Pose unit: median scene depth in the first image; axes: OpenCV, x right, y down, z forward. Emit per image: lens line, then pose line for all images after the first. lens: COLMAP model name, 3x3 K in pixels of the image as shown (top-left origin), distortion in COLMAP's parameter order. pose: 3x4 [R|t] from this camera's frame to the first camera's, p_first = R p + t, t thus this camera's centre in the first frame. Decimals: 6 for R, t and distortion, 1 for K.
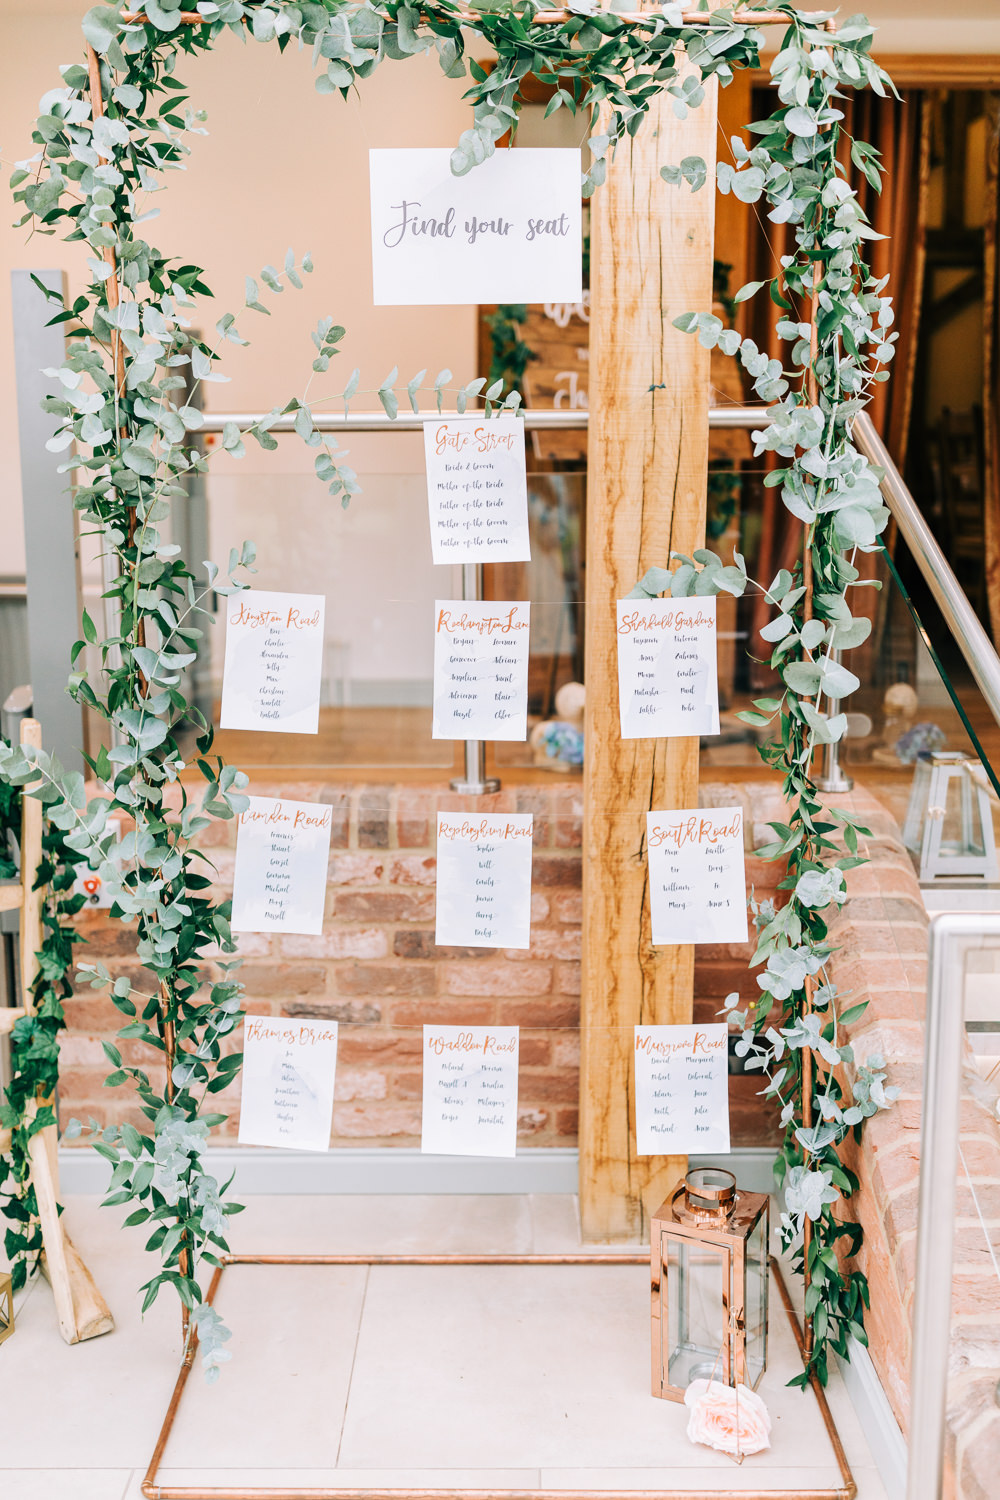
lens RADIAL K [[1559.9, 0, 496.7], [0, 1559.9, 741.1], [0, 0, 1]] dist [0.021602, 0.000000]
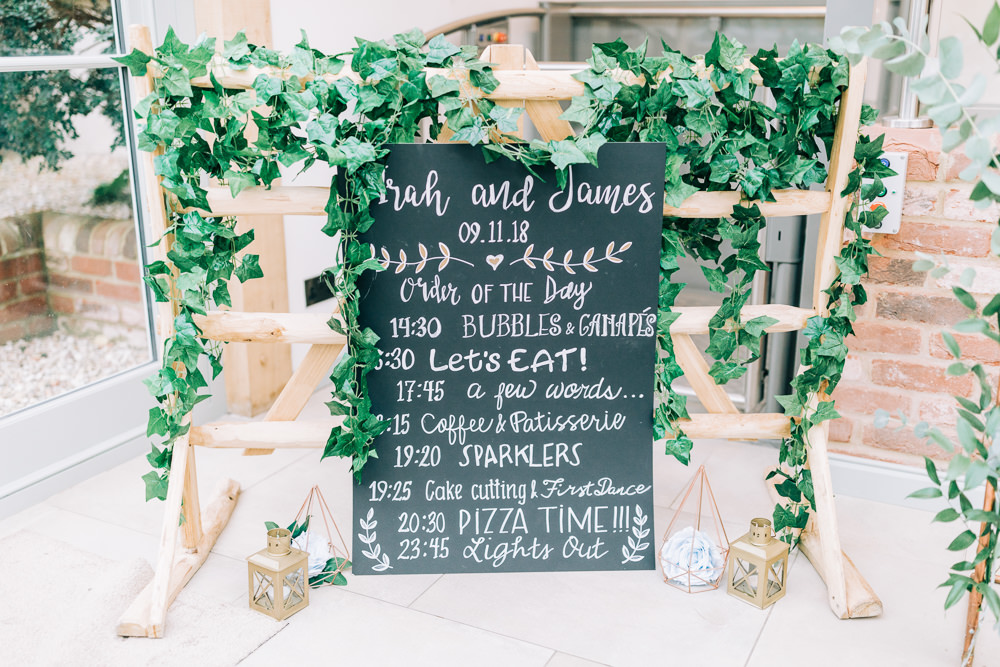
lens RADIAL K [[1040.0, 0, 498.6], [0, 1040.0, 335.7], [0, 0, 1]] dist [0.021602, 0.000000]
pose [[0.892074, 0.122995, -0.434828, -0.184705], [-0.074883, 0.989178, 0.126170, 0.115703], [0.445641, -0.079992, 0.891631, 0.264189]]
